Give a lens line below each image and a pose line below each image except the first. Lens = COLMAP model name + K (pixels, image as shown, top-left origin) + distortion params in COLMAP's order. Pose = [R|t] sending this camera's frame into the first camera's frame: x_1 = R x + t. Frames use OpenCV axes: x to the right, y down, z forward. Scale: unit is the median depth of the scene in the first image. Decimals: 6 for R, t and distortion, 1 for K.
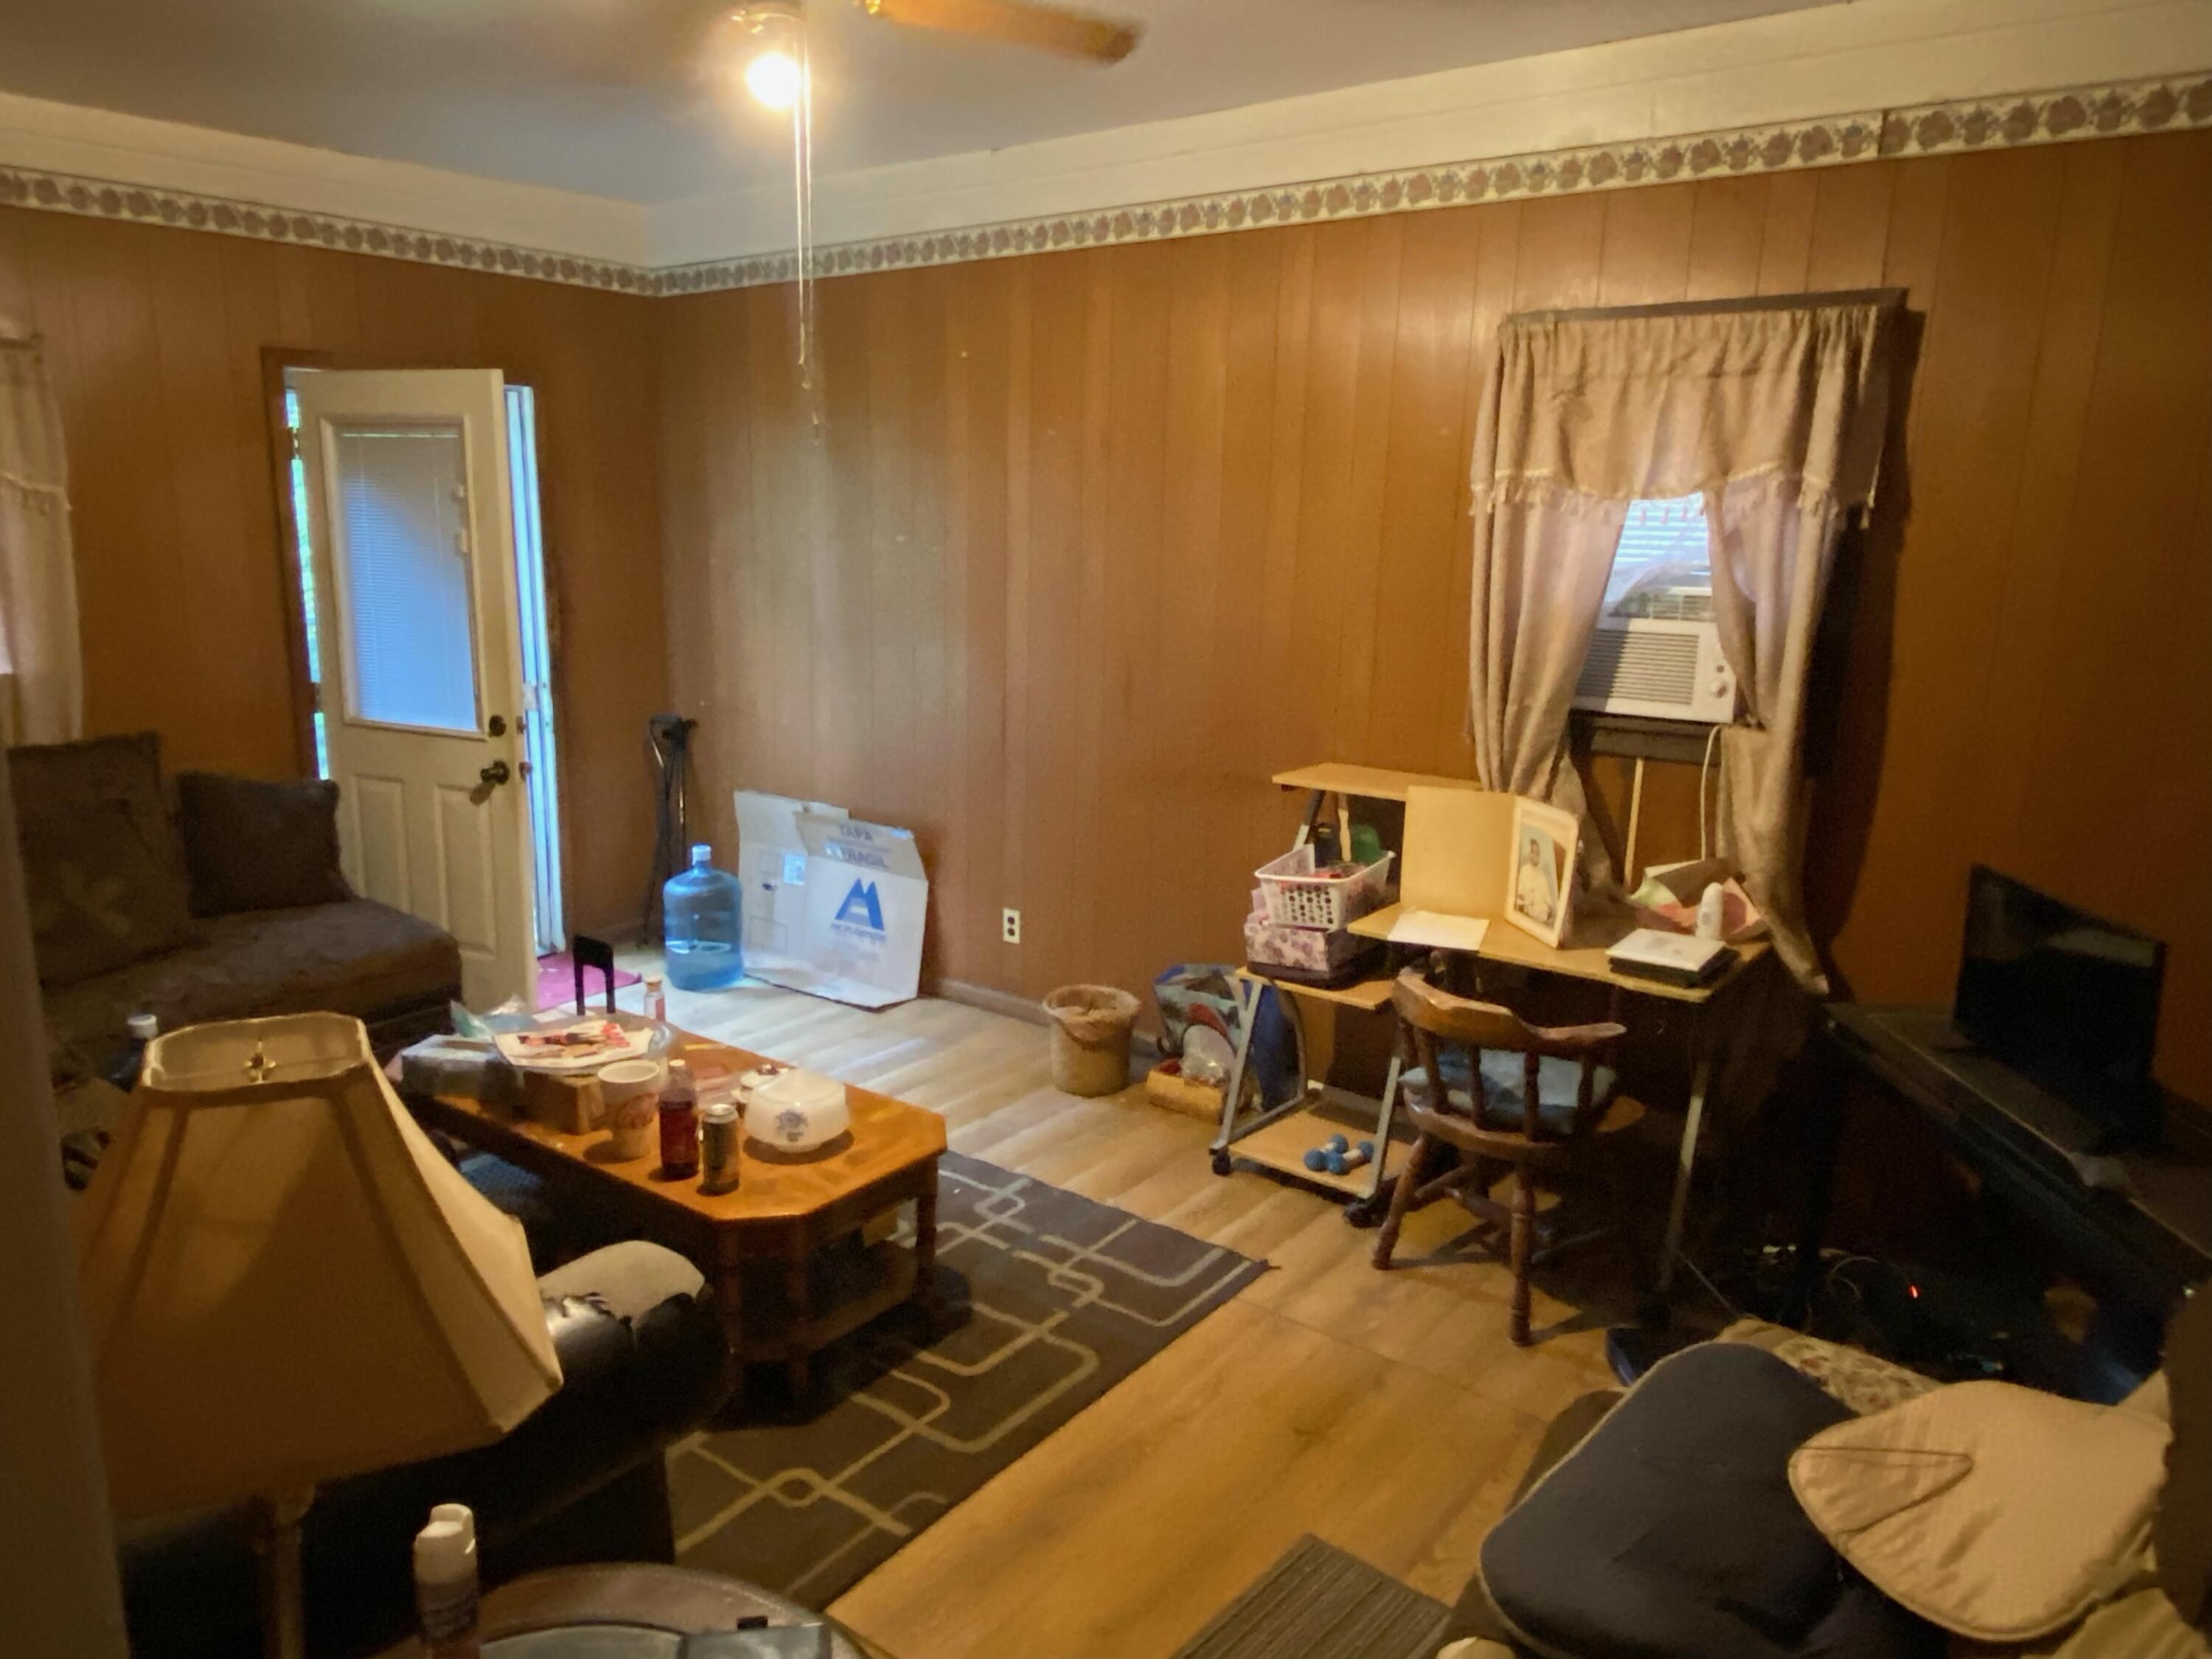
lens RADIAL K [[1500.9, 0, 1099.5], [0, 1500.9, 829.8], [0, 0, 1]] dist [0.061747, -0.084617]
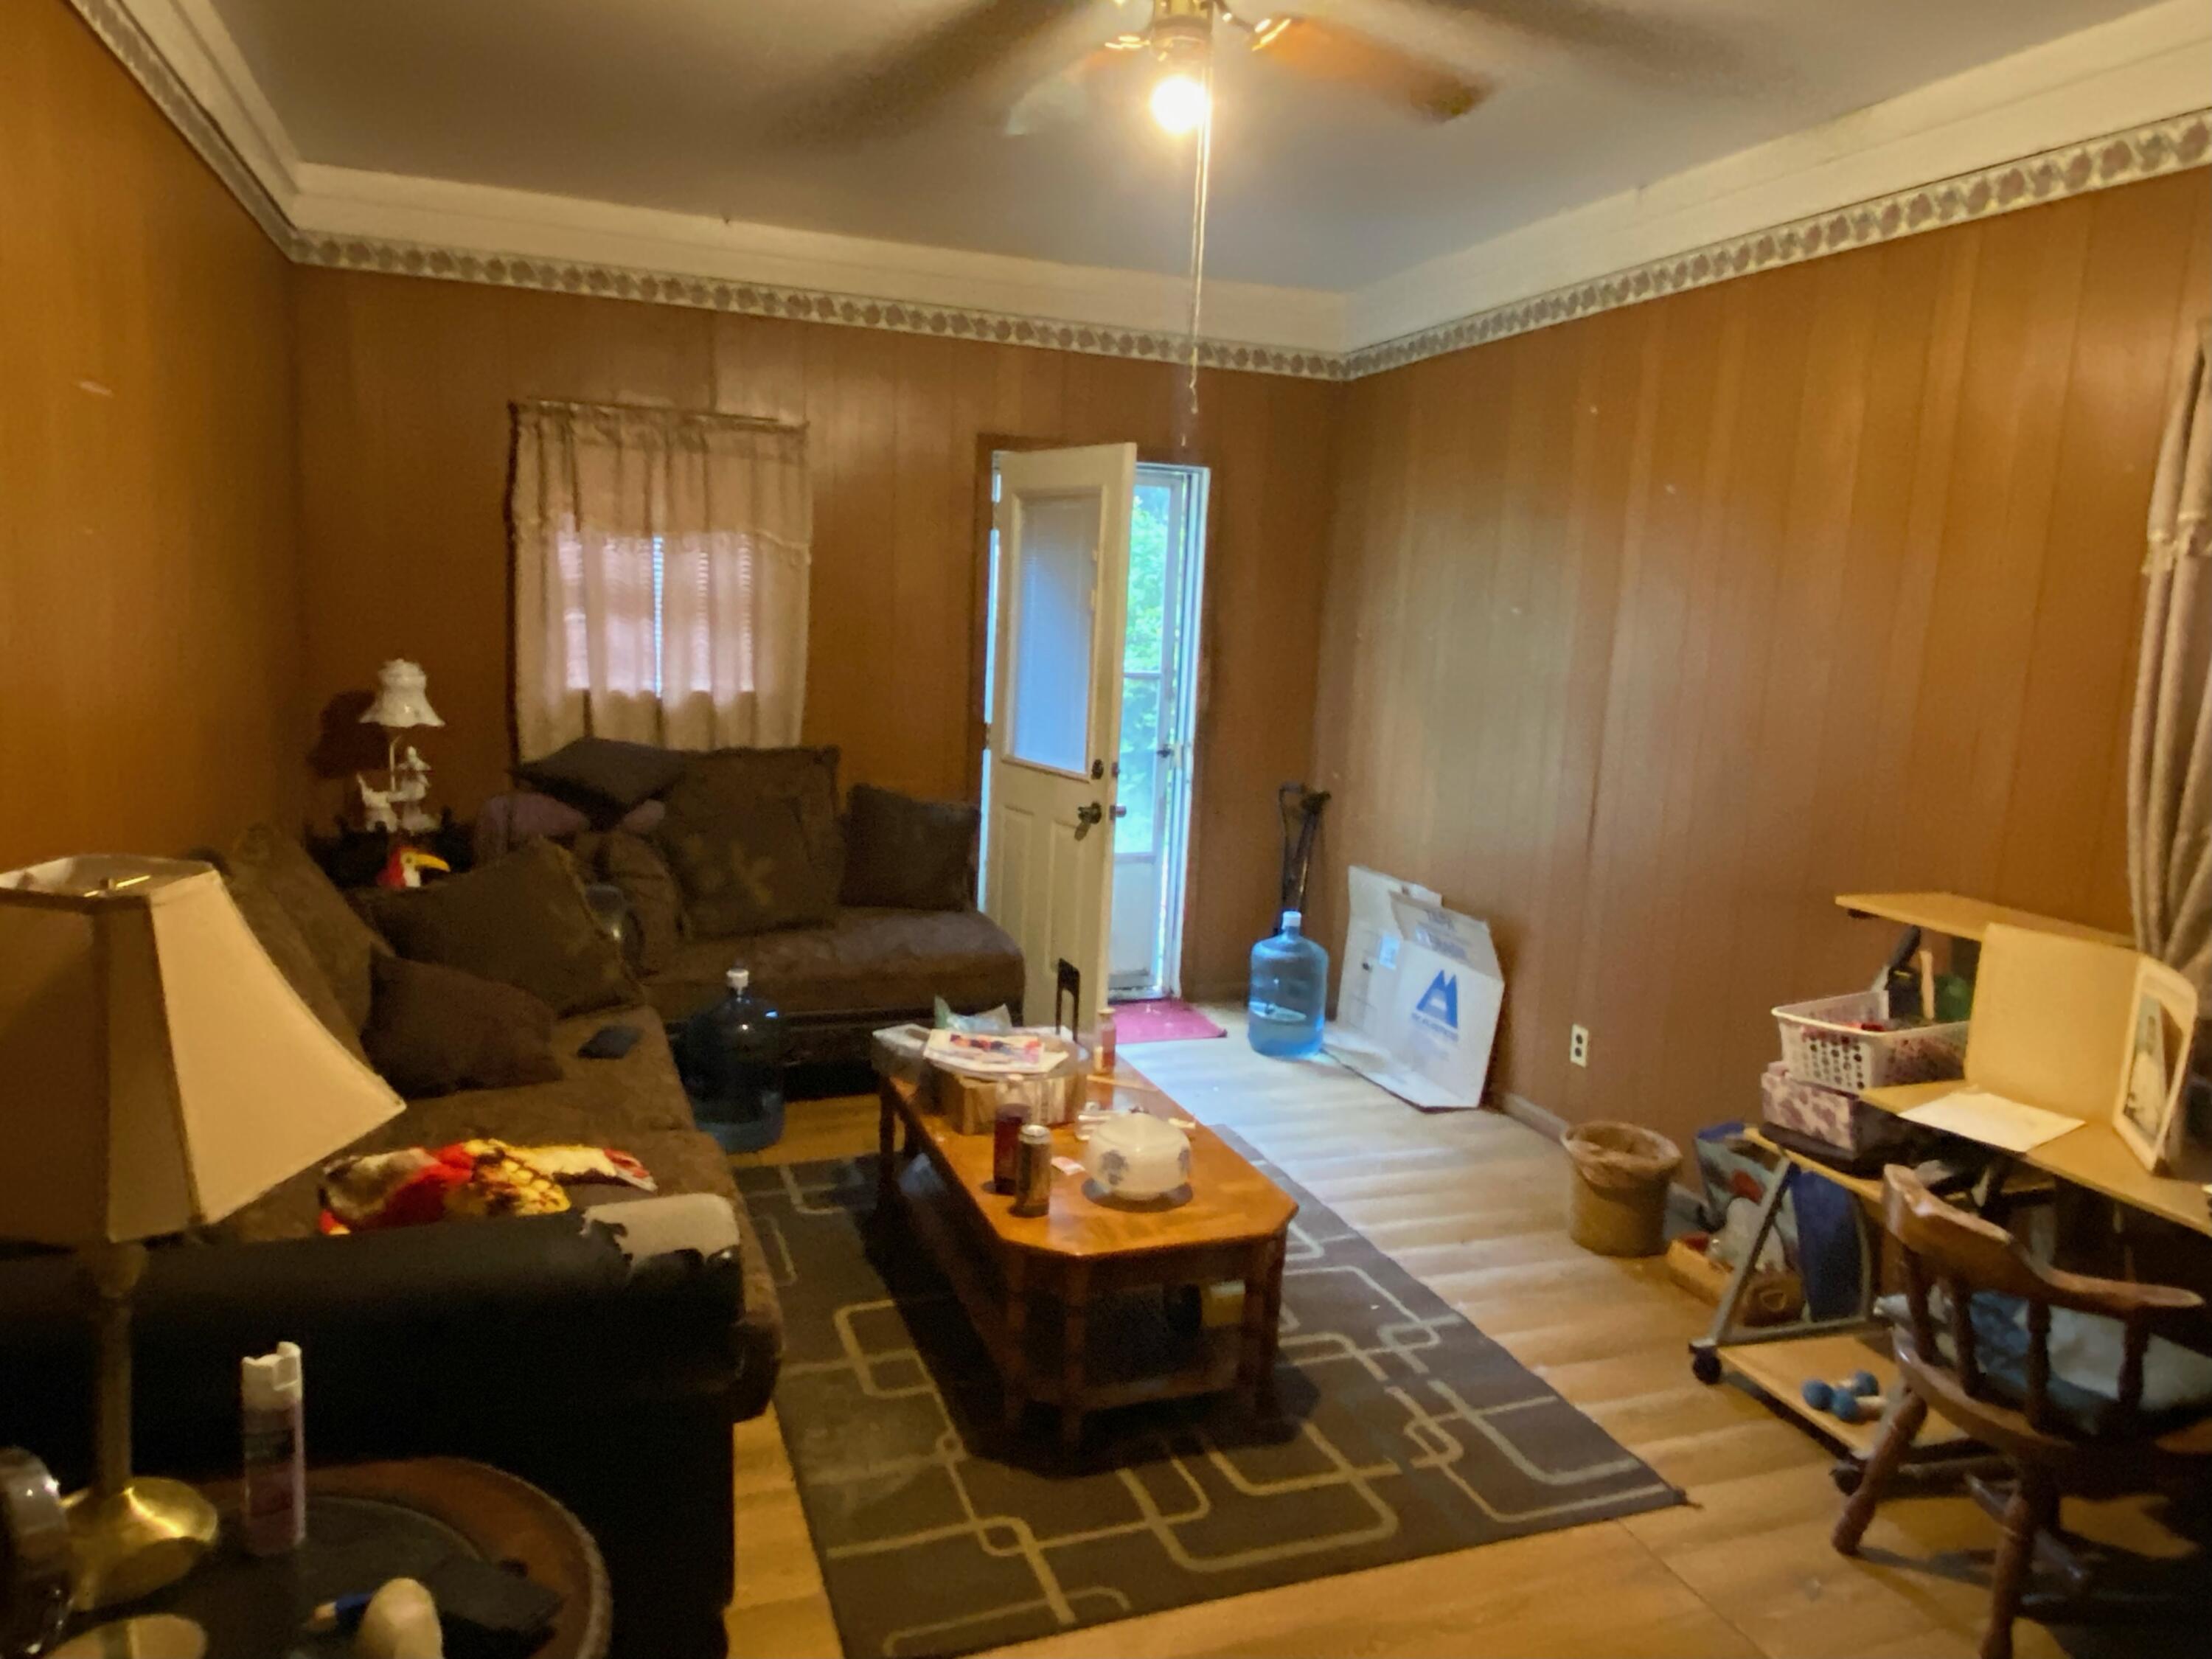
lens RADIAL K [[1500.9, 0, 1091.1], [0, 1500.9, 820.7], [0, 0, 1]] dist [0.061747, -0.084617]
pose [[0.844042, 0.100940, -0.526692, 0.203160], [-0.142789, 0.988973, -0.039289, 0.012569], [0.516918, 0.108367, 0.849148, 0.113994]]
